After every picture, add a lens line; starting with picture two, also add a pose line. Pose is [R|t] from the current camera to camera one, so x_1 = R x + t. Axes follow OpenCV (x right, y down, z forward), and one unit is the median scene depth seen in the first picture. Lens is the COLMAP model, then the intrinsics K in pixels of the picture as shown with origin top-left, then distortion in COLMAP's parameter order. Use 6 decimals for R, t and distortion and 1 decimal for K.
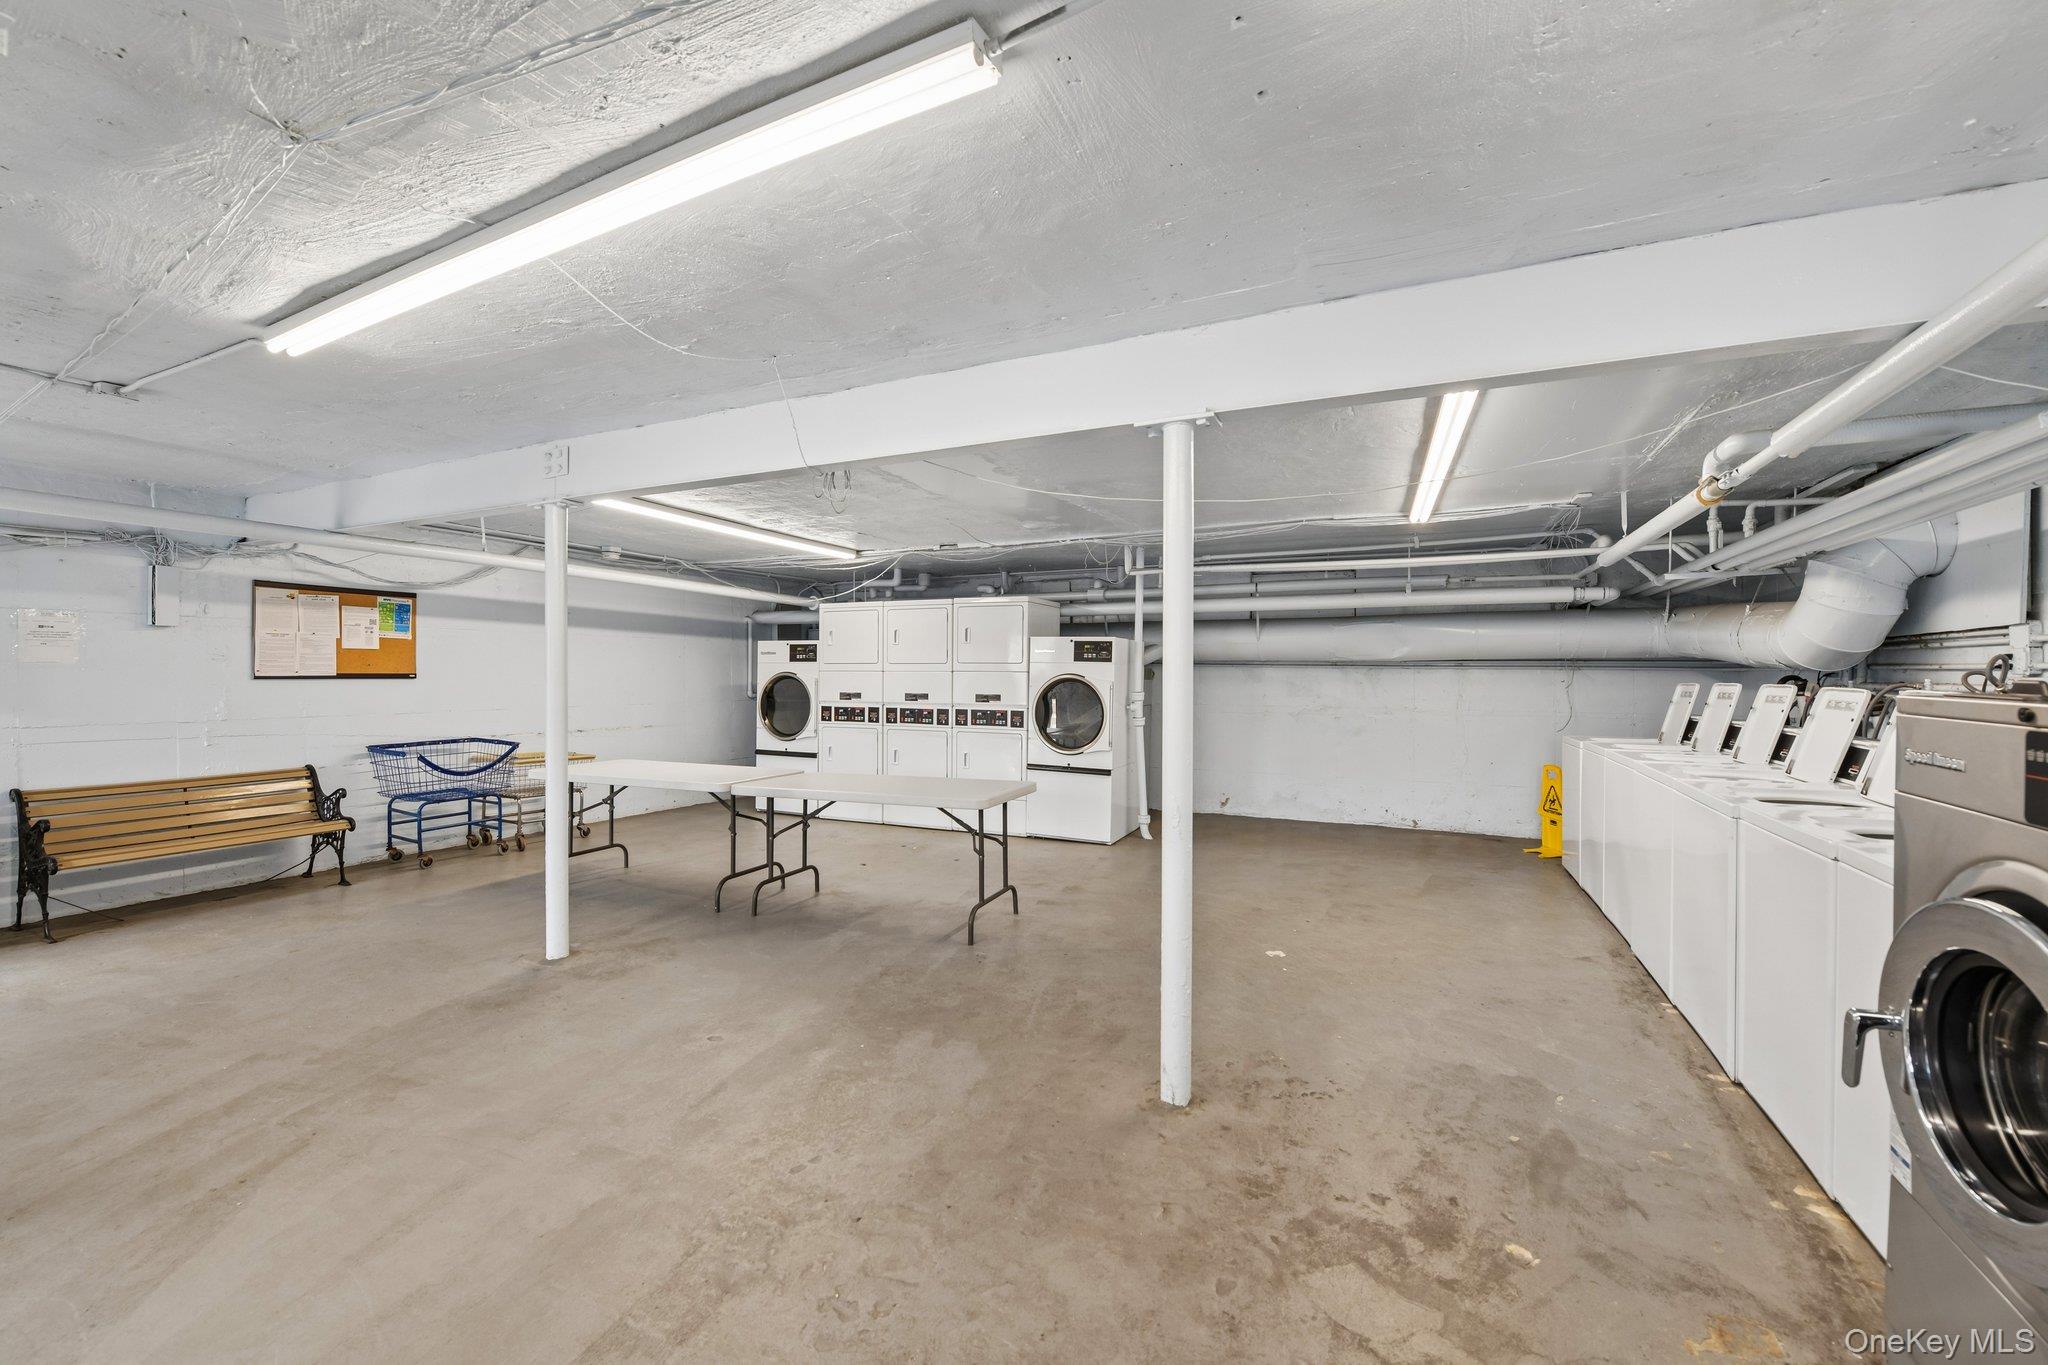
lens RADIAL K [[827.0, 0, 1016.9], [0, 827.0, 682.6], [0, 0, 1]] dist [-0.006633, 0.001458]
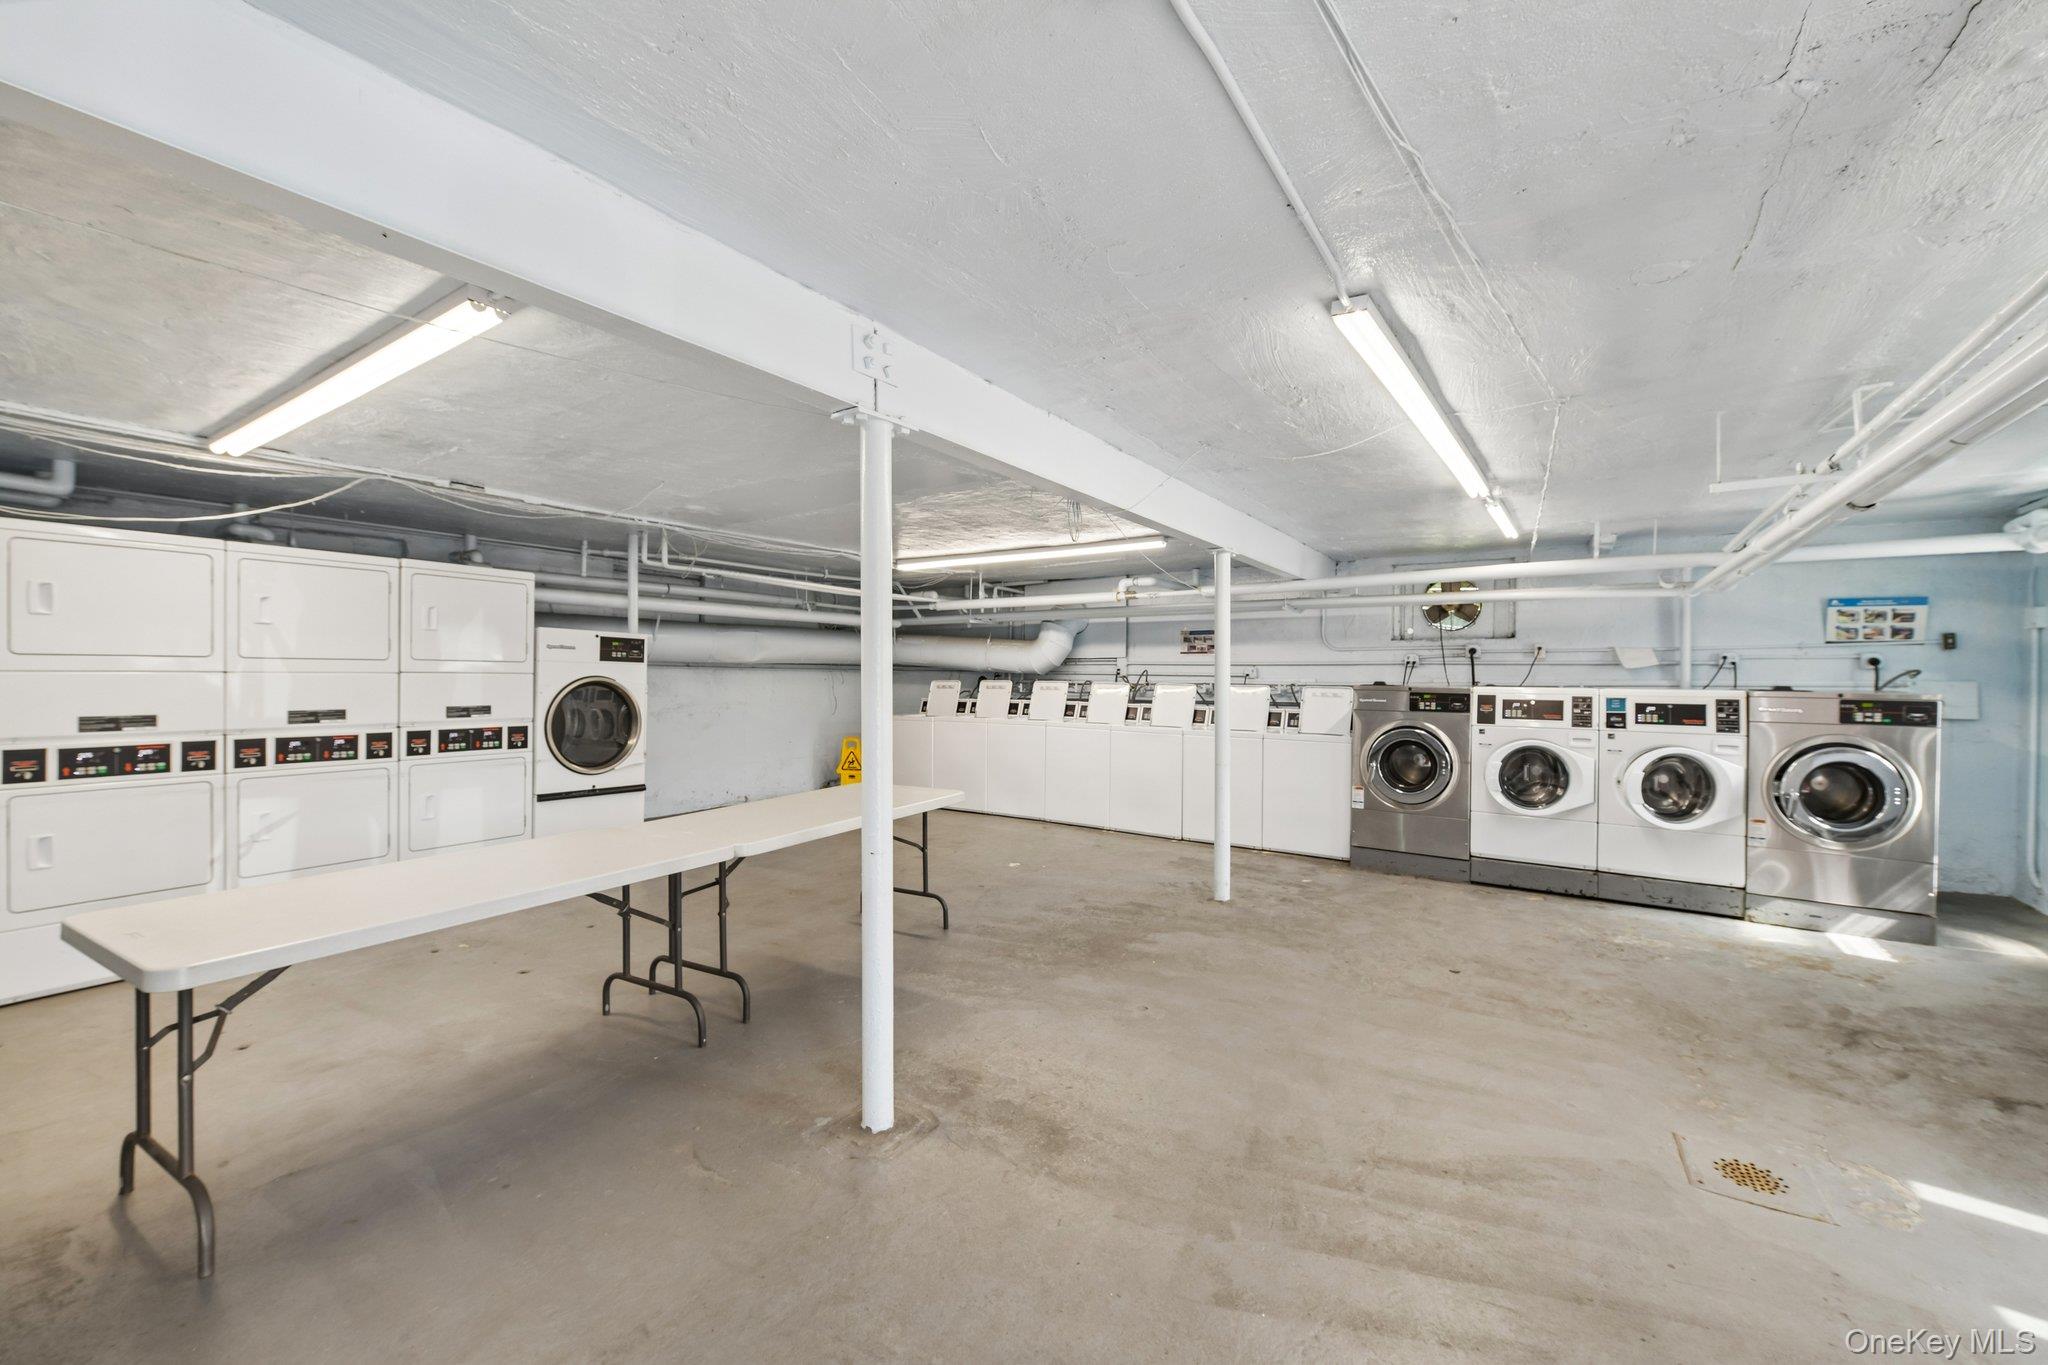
lens RADIAL K [[827.0, 0, 1022.4], [0, 827.0, 678.6], [0, 0, 1]] dist [-0.006633, 0.001458]
pose [[0.123713, -0.007719, 0.992288, -0.707756], [0.005996, 0.999957, 0.007032, -0.011363], [-0.992300, 0.005080, 0.123754, 0.484471]]
